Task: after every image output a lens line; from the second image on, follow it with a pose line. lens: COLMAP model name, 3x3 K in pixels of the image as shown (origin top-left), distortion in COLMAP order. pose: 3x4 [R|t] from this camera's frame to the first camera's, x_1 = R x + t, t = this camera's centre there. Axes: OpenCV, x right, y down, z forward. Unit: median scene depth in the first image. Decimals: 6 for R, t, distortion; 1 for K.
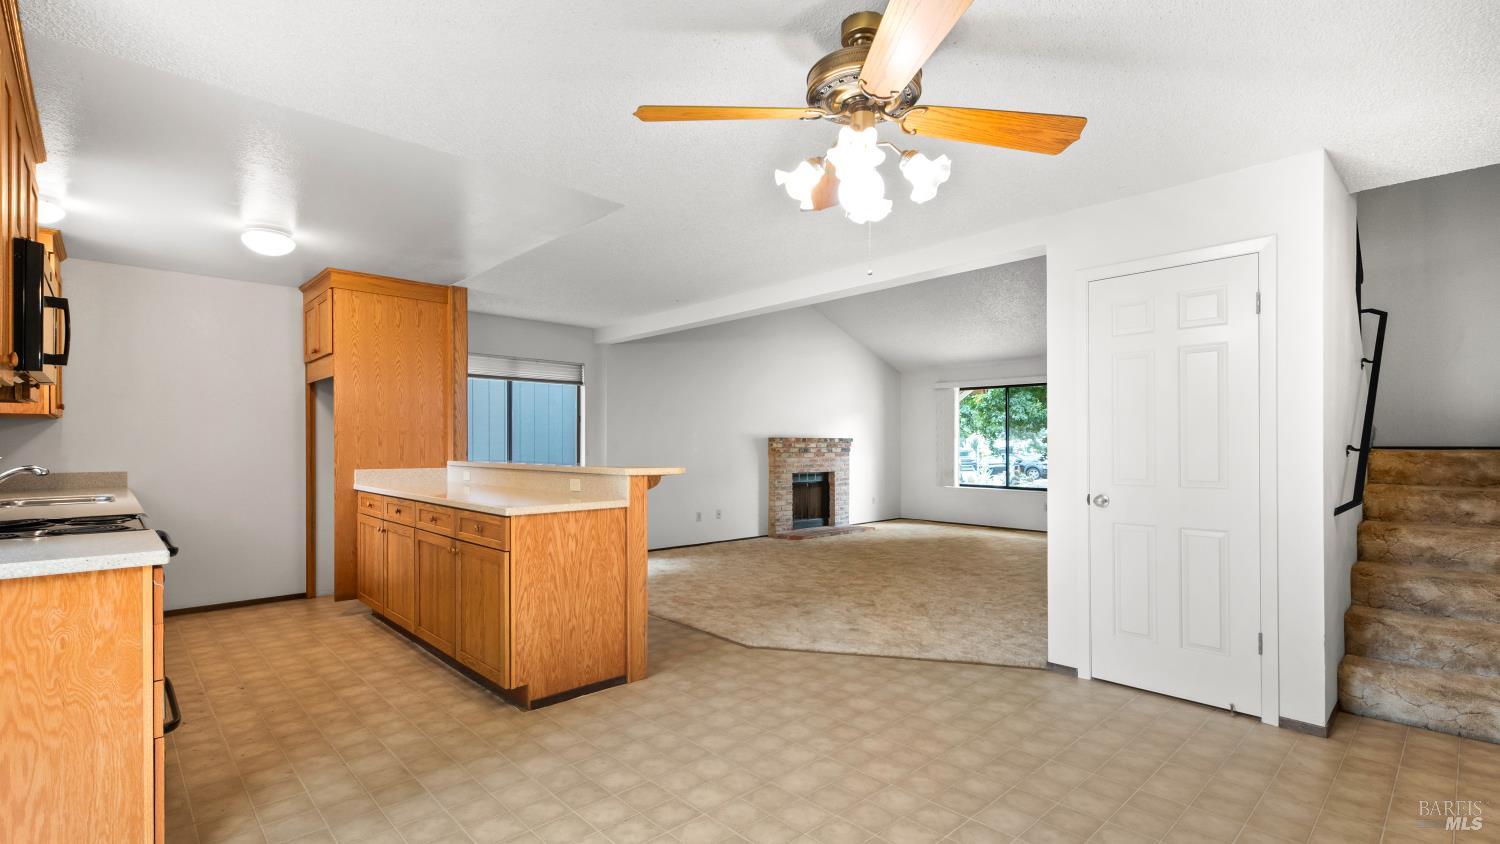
lens RADIAL K [[682.0, 0, 746.0], [0, 682.0, 429.7], [0, 0, 1]] dist [0.000807, -0.000252]
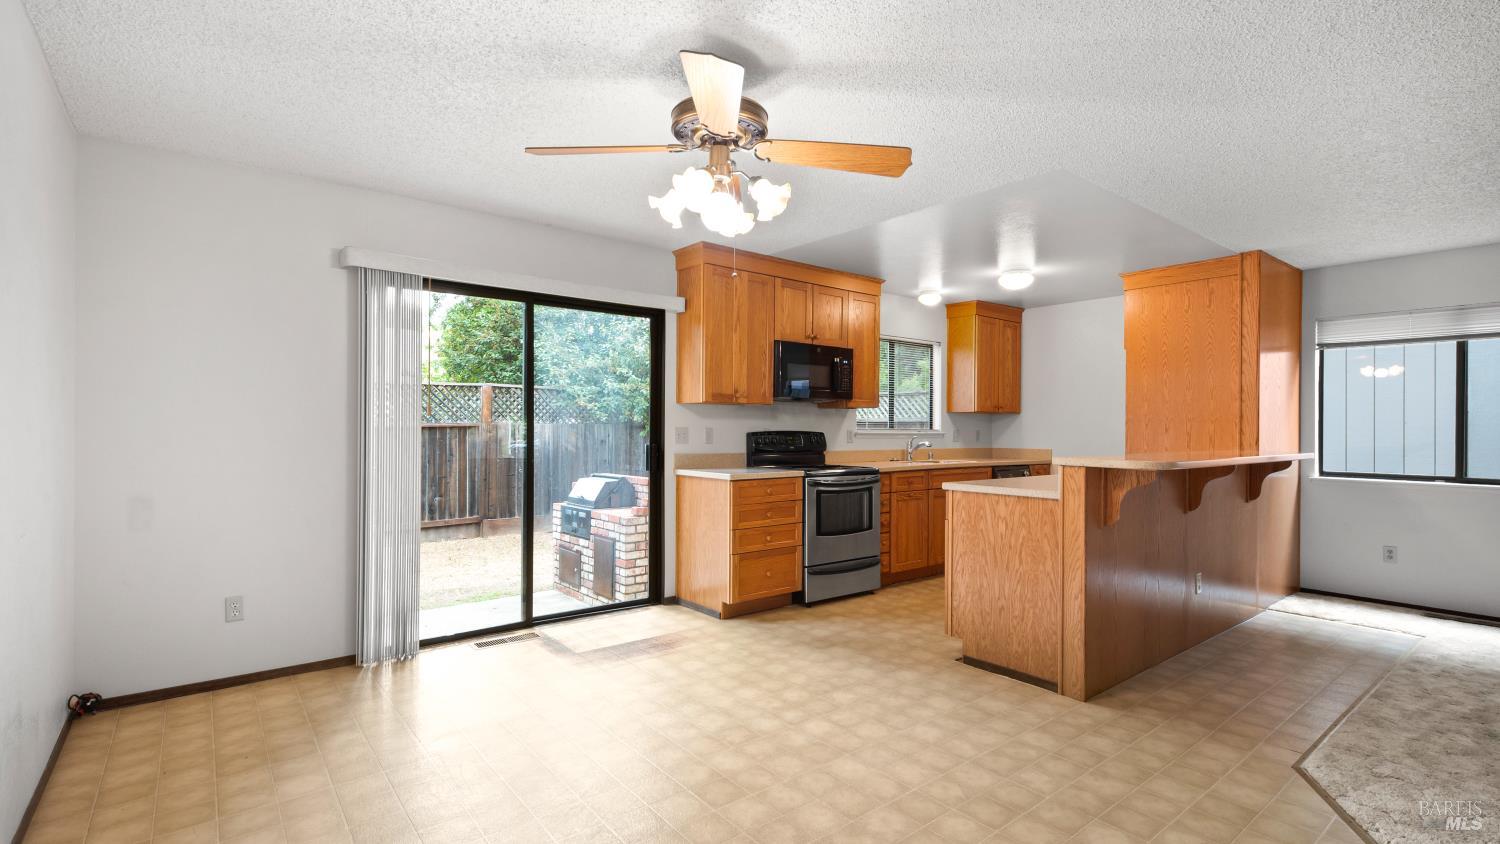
lens RADIAL K [[682.0, 0, 746.0], [0, 682.0, 429.7], [0, 0, 1]] dist [0.000807, -0.000252]
pose [[-0.081068, 0.002933, -0.996704, 0.300555], [0.012590, 0.999919, 0.001918, 0.005452], [0.996629, -0.012393, -0.081099, 0.261031]]
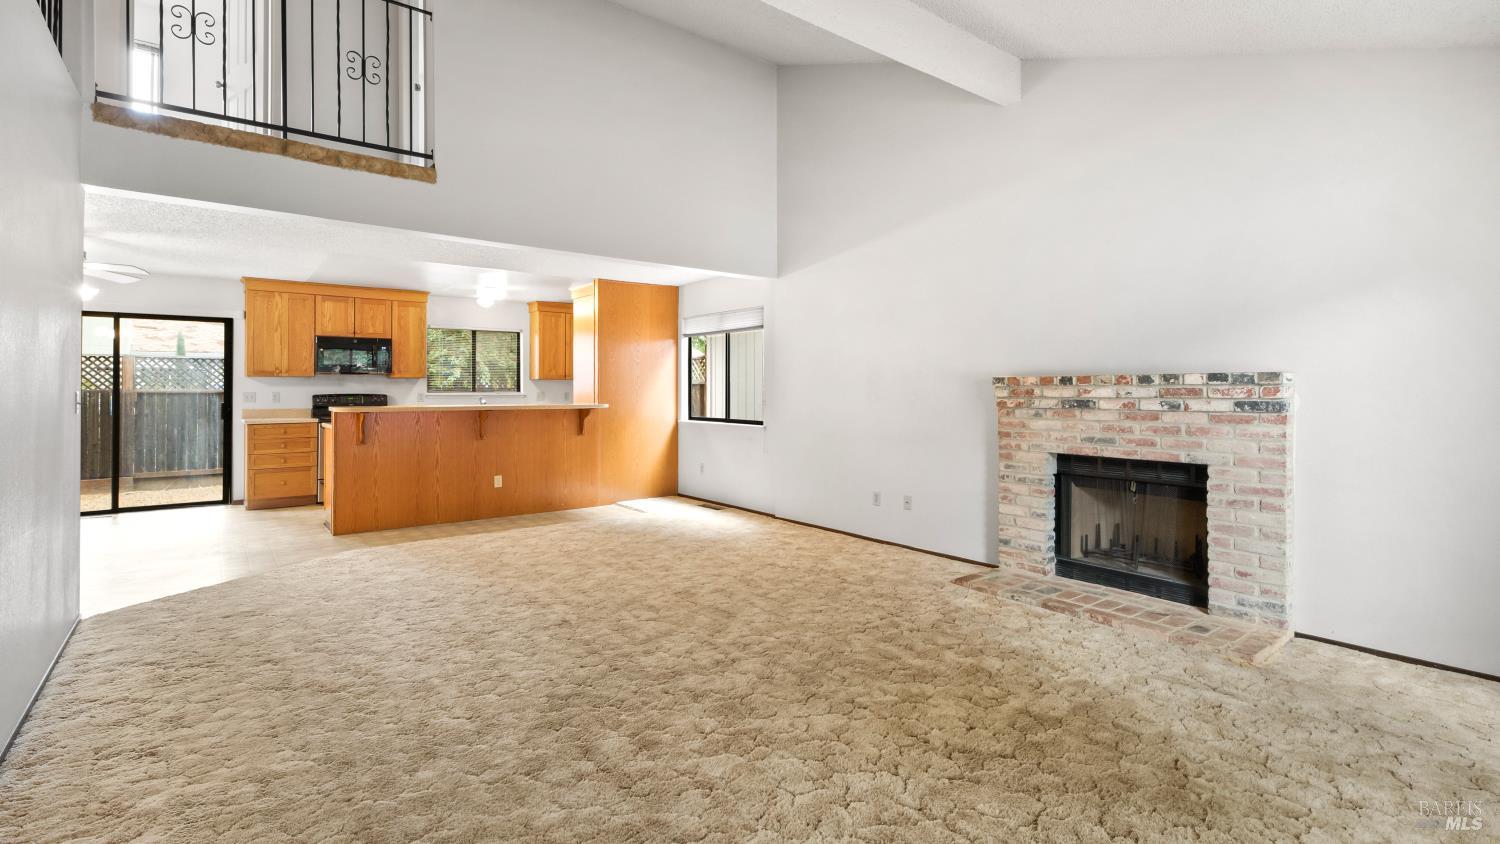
lens RADIAL K [[673.8, 0, 752.2], [0, 673.8, 388.2], [0, 0, 1]] dist [0.001972, 0.000039]
pose [[-0.078361, -0.005537, -0.996910, 0.555056], [0.022575, 0.999718, -0.007327, 0.019359], [0.996669, -0.023079, -0.078214, 0.858119]]
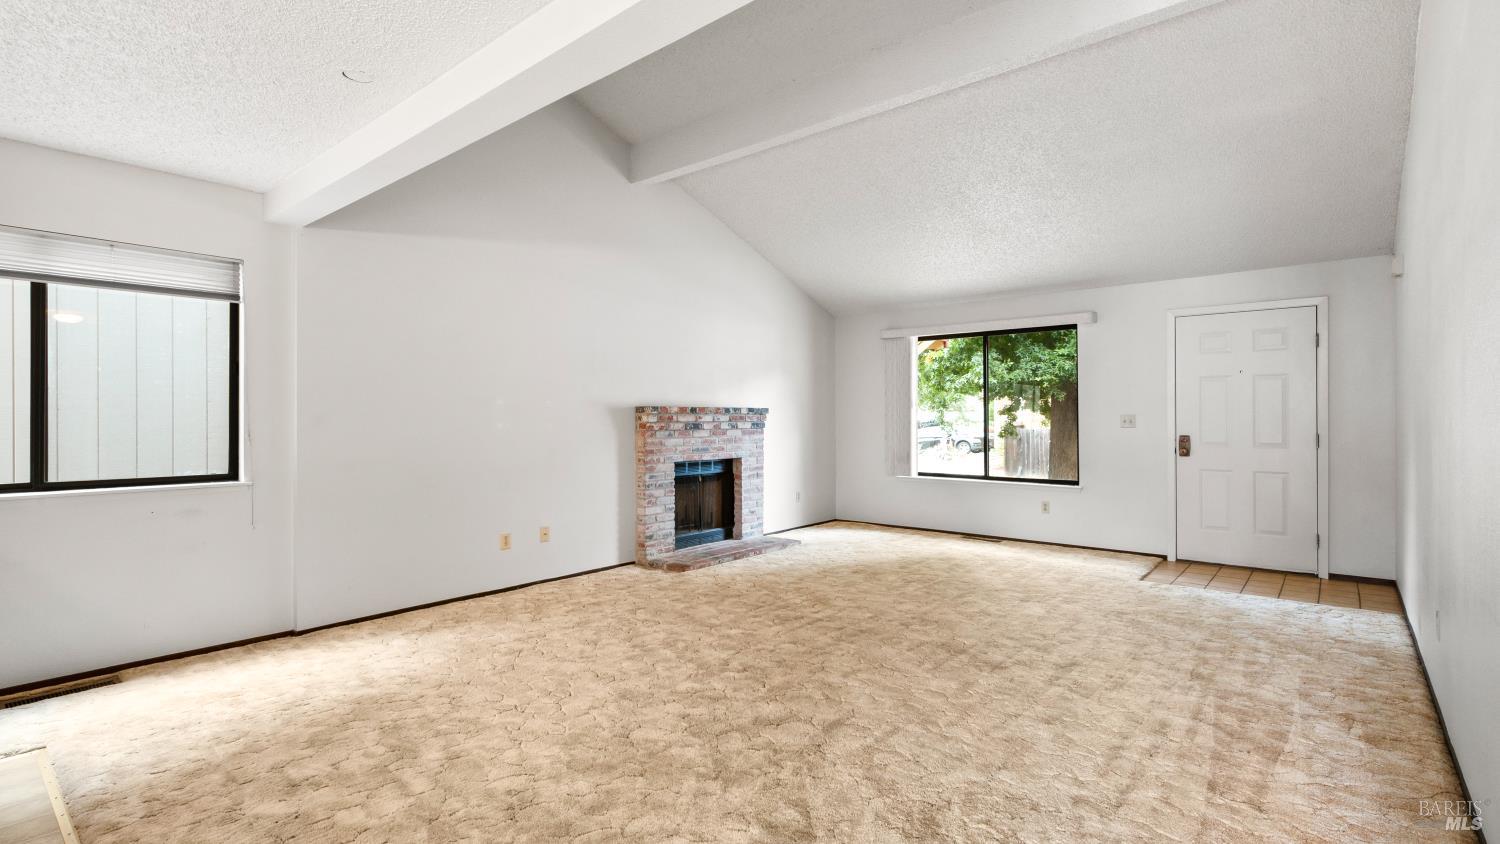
lens RADIAL K [[686.1, 0, 750.1], [0, 686.1, 413.8], [0, 0, 1]] dist [-0.000078, -0.000164]
pose [[0.992731, -0.002223, 0.120337, 0.062785], [0.000291, 0.999871, 0.016067, 0.008396], [-0.120357, -0.015915, 0.992603, 0.363026]]
